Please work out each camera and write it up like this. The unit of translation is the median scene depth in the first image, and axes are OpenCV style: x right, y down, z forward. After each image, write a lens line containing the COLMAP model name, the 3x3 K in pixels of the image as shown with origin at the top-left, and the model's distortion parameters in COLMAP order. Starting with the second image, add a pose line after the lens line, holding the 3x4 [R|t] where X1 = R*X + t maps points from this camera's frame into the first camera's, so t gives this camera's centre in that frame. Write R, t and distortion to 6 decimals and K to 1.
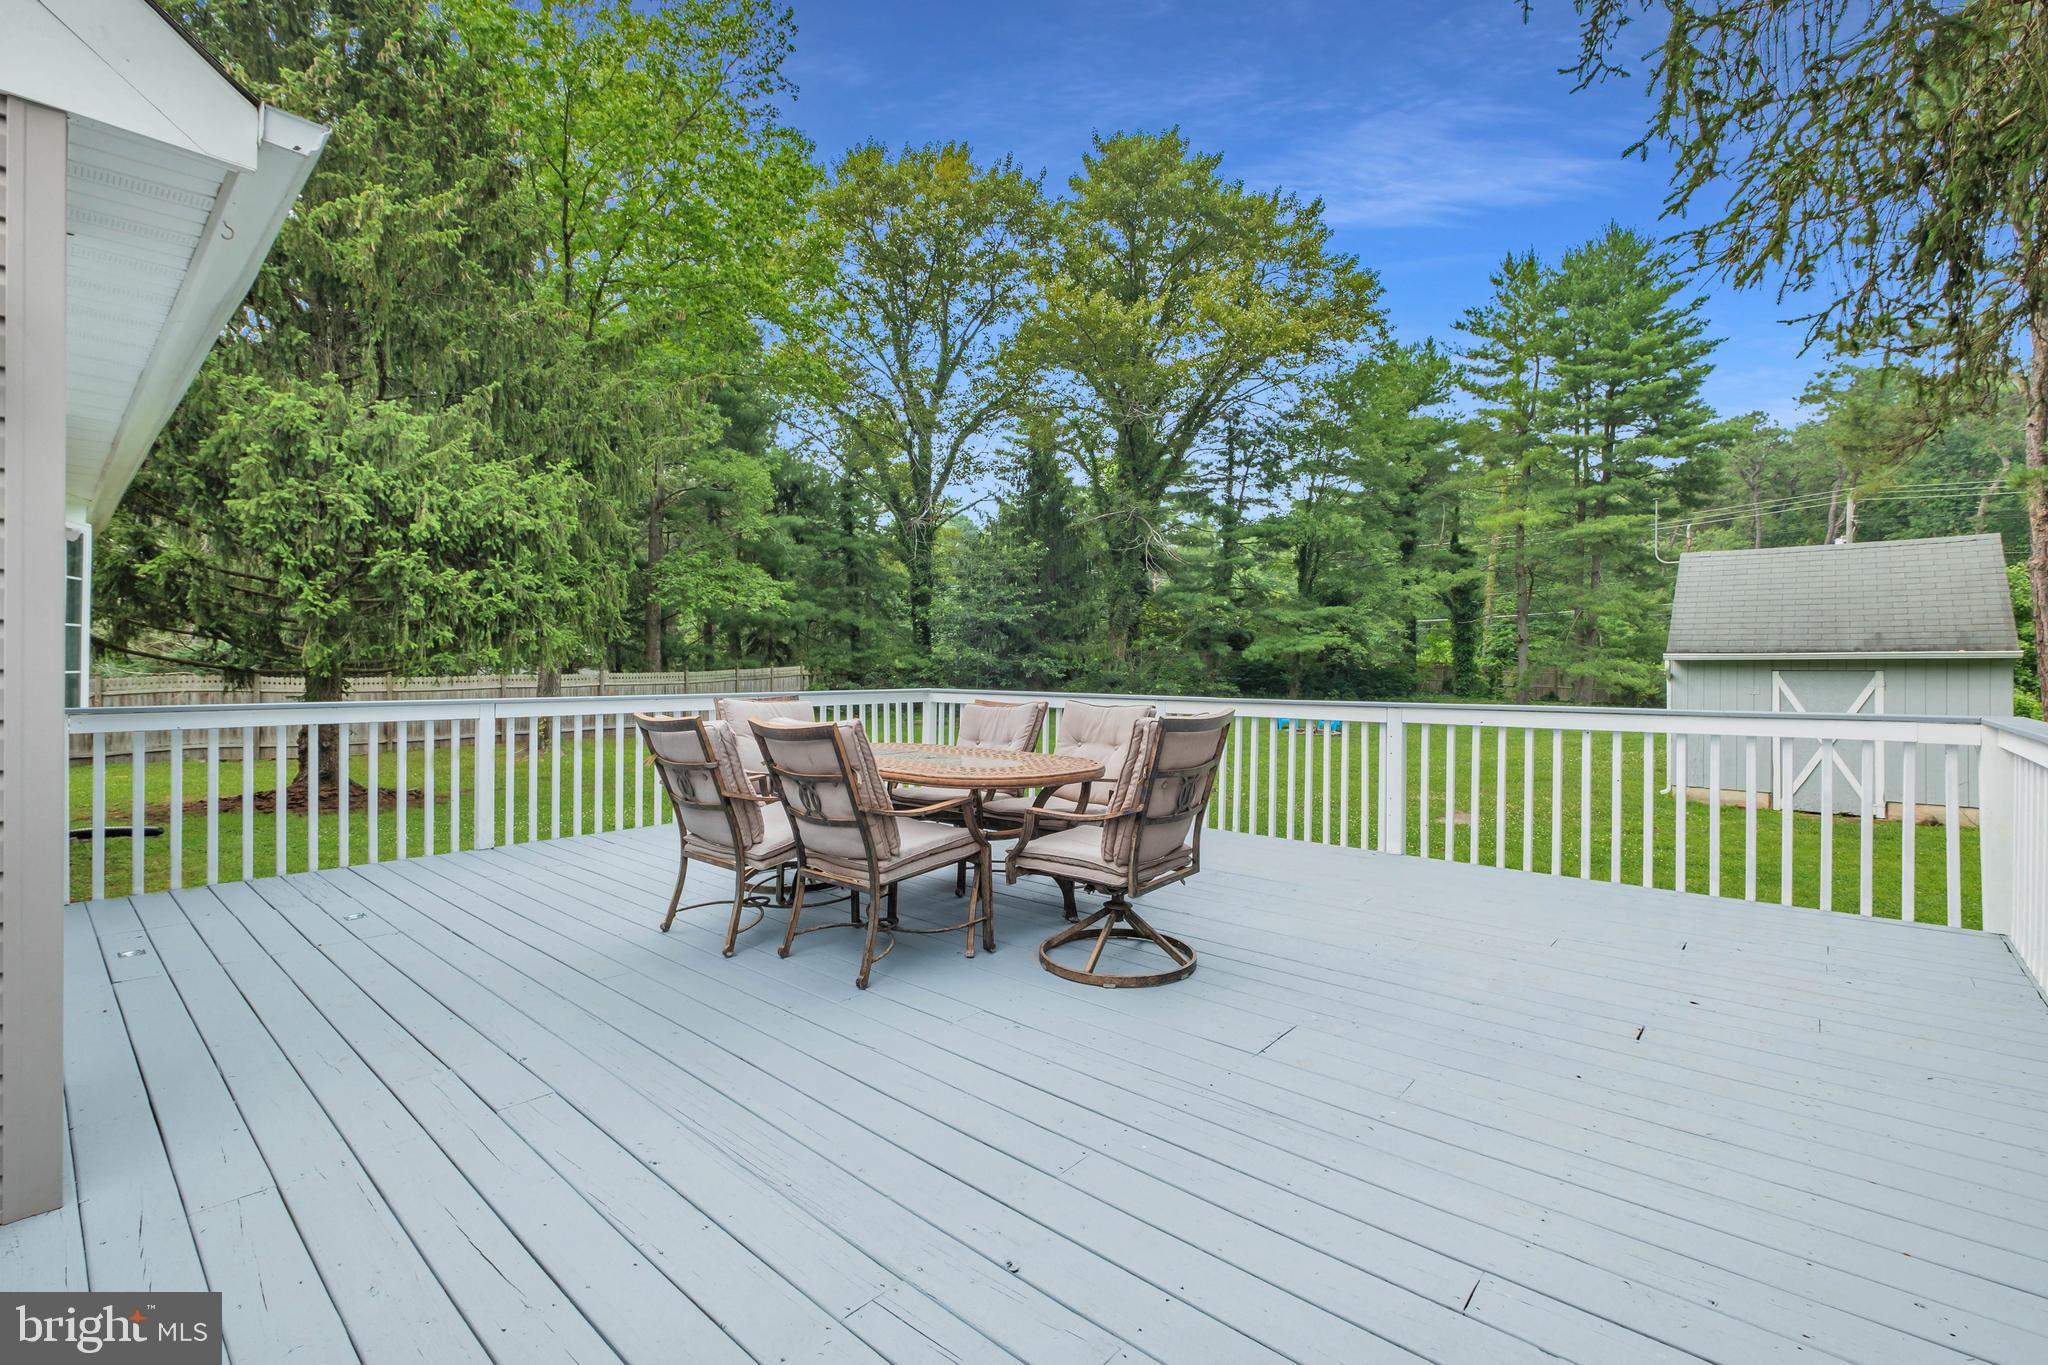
lens RADIAL K [[894.7, 0, 1024.0], [0, 894.7, 682.5], [0, 0, 1]] dist [-0.002644, -0.000514]
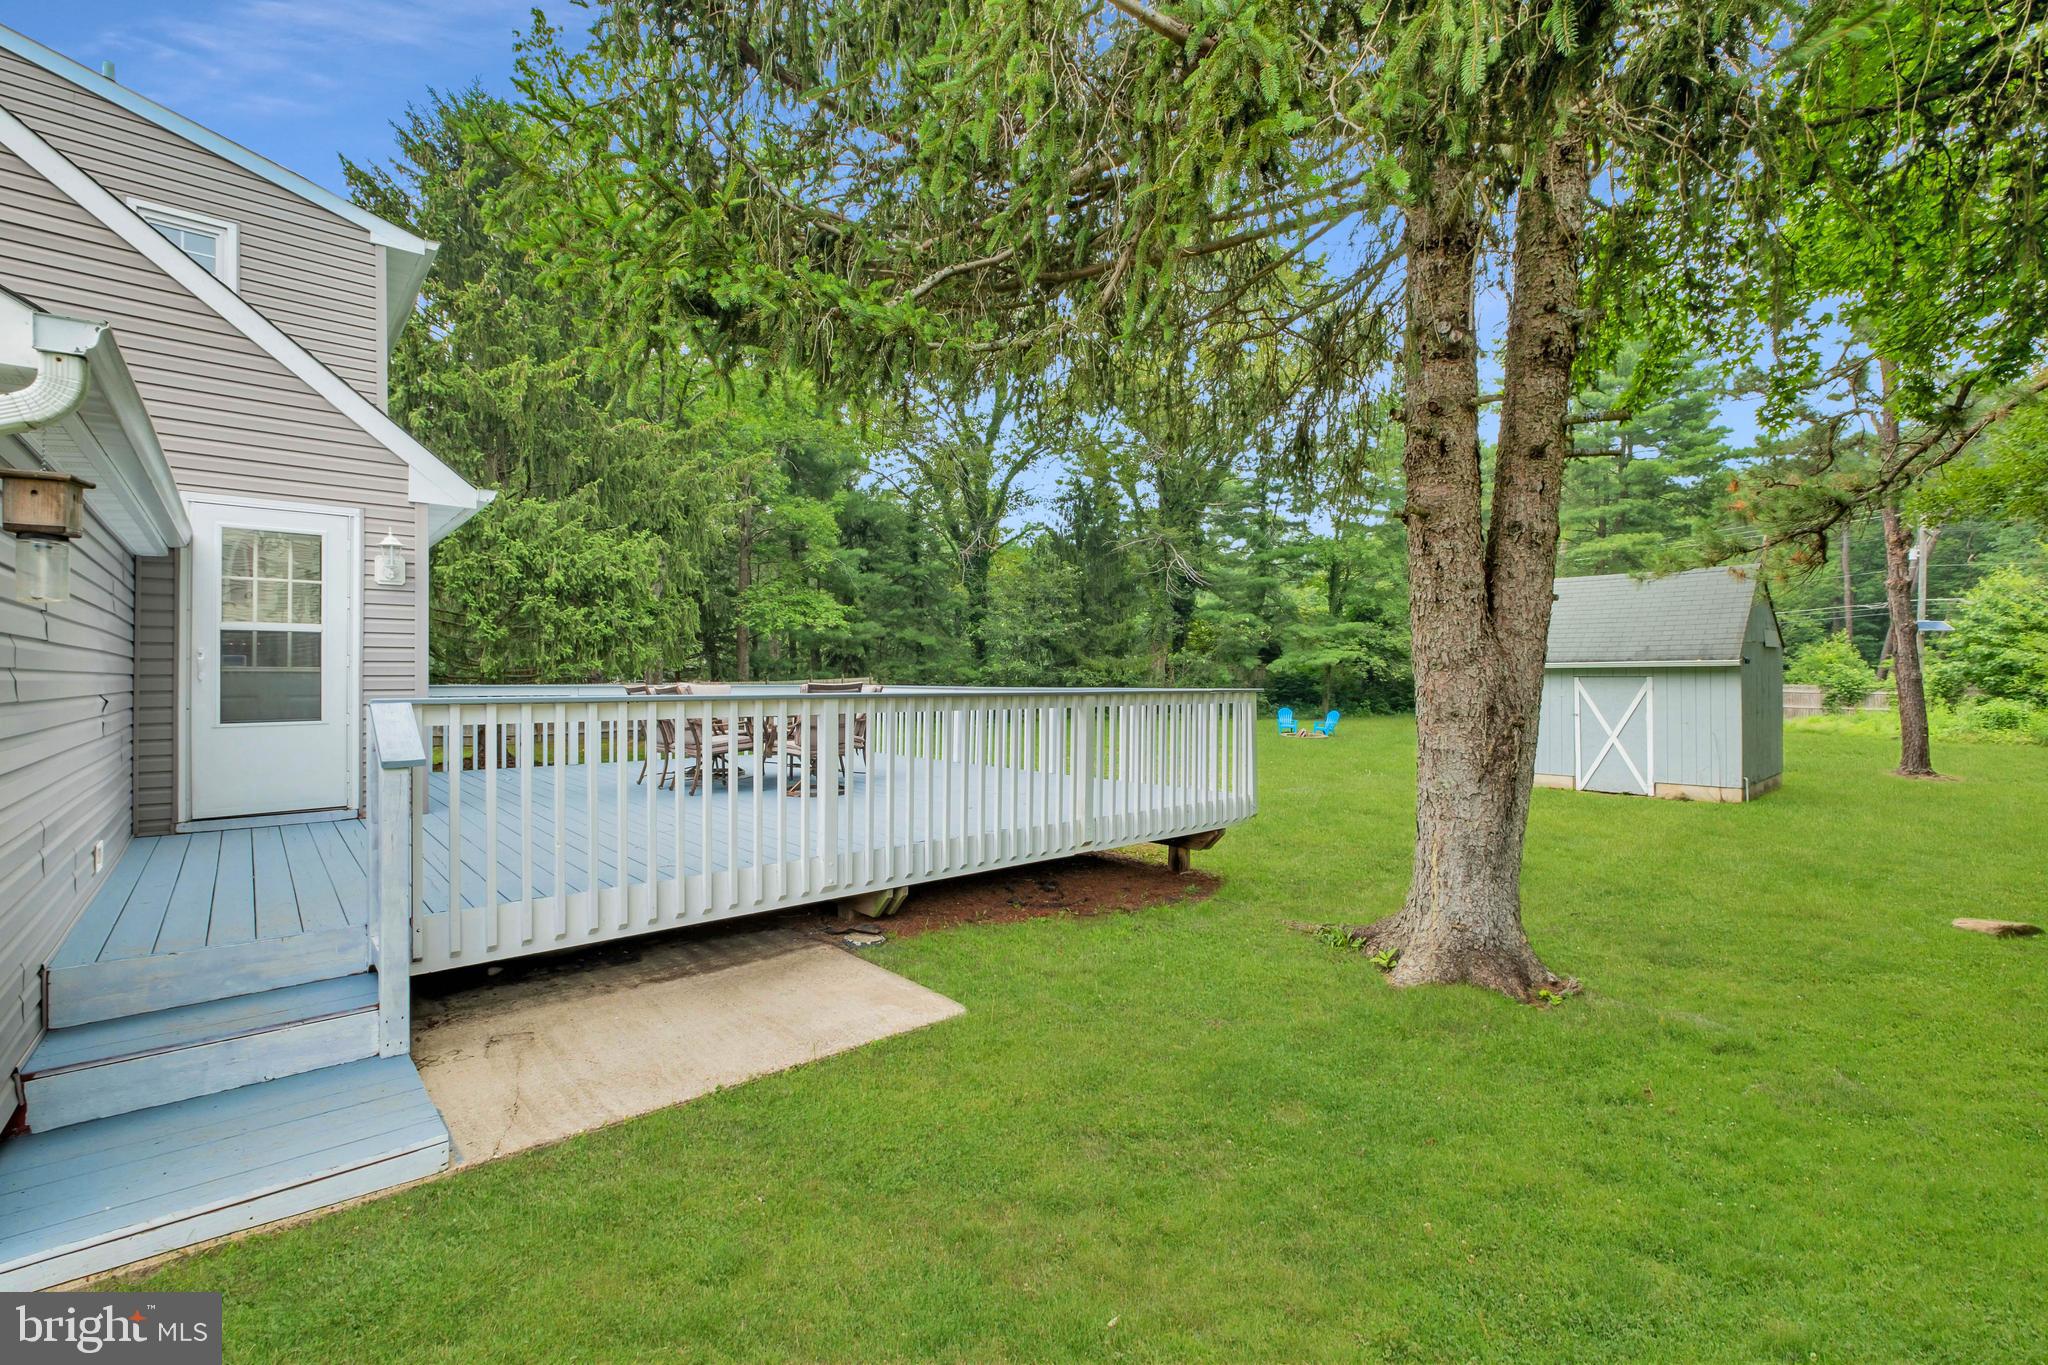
lens RADIAL K [[883.5, 0, 1021.8], [0, 883.5, 707.0], [0, 0, 1]] dist [0.000672, 0.000019]
pose [[0.992345, 0.004379, -0.123420, 0.104524], [-0.002968, 0.999928, 0.011615, 0.007517], [0.123462, -0.011160, 0.992287, -0.135315]]
